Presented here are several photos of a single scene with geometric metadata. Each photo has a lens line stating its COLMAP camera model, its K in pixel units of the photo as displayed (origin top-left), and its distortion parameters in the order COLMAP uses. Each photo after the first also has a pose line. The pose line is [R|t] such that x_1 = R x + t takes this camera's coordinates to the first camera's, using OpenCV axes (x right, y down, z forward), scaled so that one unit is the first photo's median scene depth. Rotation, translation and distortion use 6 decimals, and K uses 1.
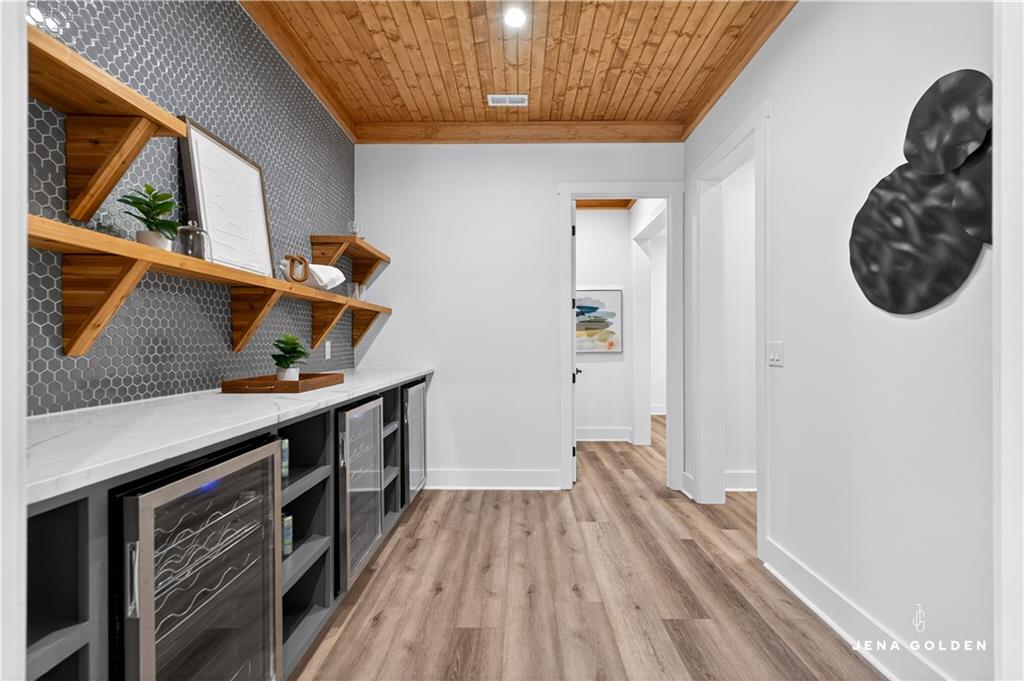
lens RADIAL K [[453.1, 0, 511.3], [0, 453.1, 339.8], [0, 0, 1]] dist [-0.001386, 0.000000]
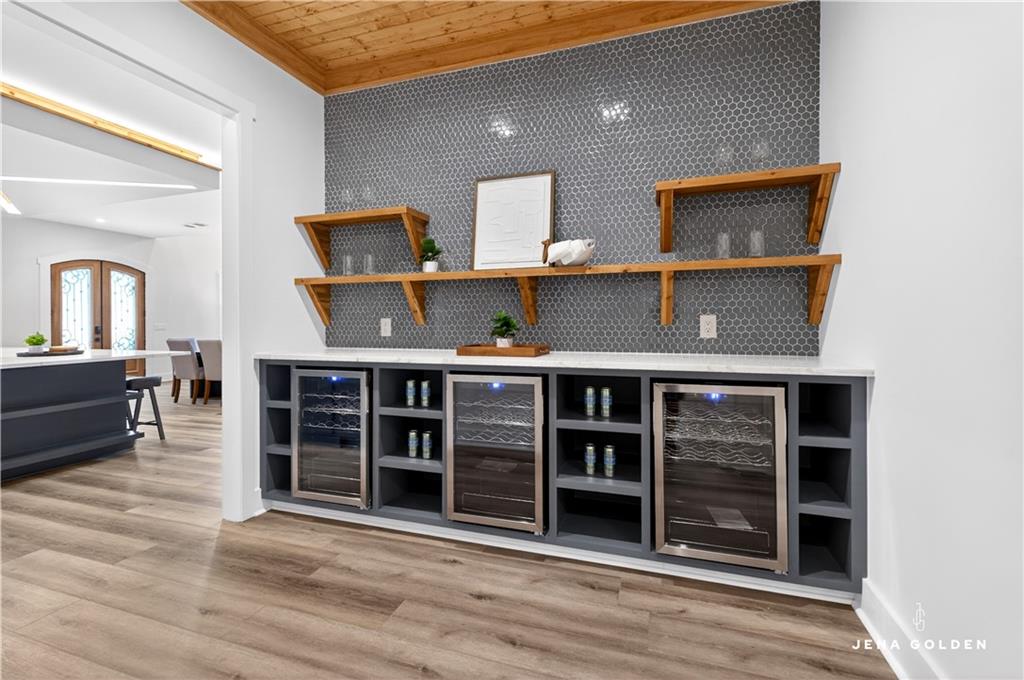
lens RADIAL K [[453.1, 0, 512.1], [0, 453.1, 337.6], [0, 0, 1]] dist [-0.001386, 0.000000]
pose [[-0.300035, 0.033834, -0.953328, 0.570928], [0.007937, 0.999425, 0.032972, 0.010762], [0.953895, 0.002326, -0.300131, 1.159660]]
